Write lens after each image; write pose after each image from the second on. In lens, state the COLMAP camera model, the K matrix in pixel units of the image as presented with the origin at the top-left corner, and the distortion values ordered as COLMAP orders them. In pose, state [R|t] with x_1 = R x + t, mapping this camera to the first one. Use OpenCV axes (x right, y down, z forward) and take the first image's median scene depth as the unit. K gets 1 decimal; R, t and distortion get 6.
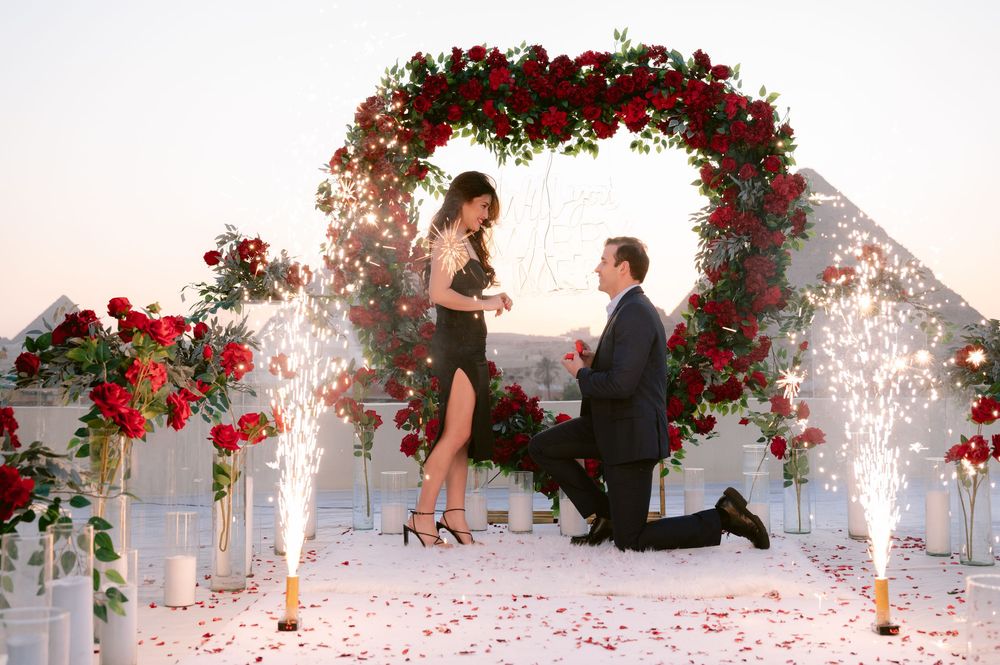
lens RADIAL K [[1220.0, 0, 507.8], [0, 1220.0, 343.9], [0, 0, 1]] dist [-0.007628, 0.000000]
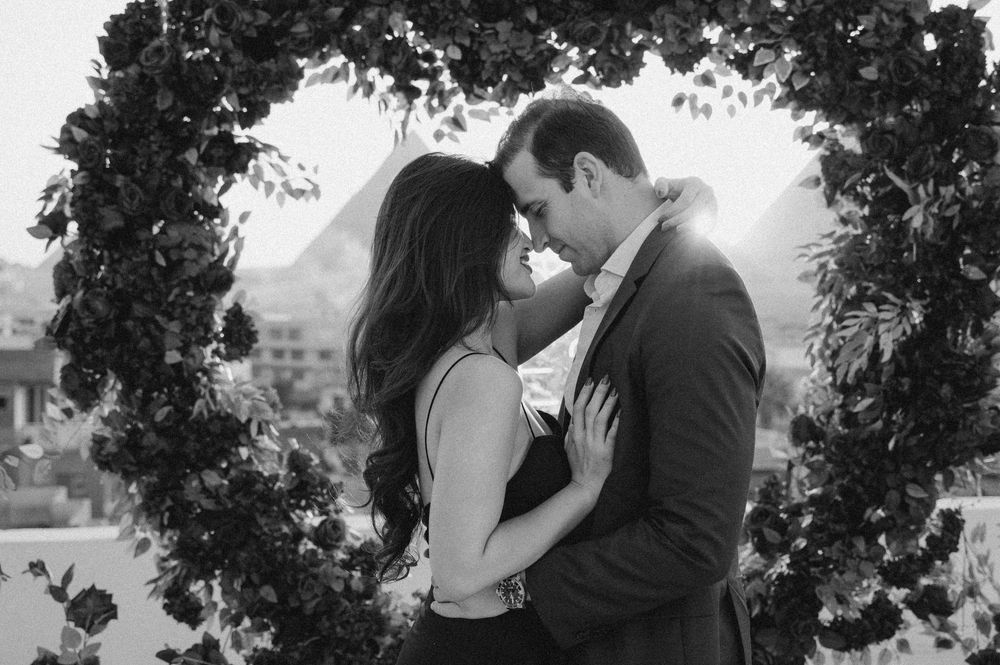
lens RADIAL K [[1304.1, 0, 506.6], [0, 1304.1, 334.1], [0, 0, 1]] dist [-0.008034, 0.000000]
pose [[0.999123, 0.005463, -0.041520, 0.059004], [-0.003462, 0.998836, 0.048110, -0.098162], [0.041735, -0.047924, 0.997979, 0.493235]]
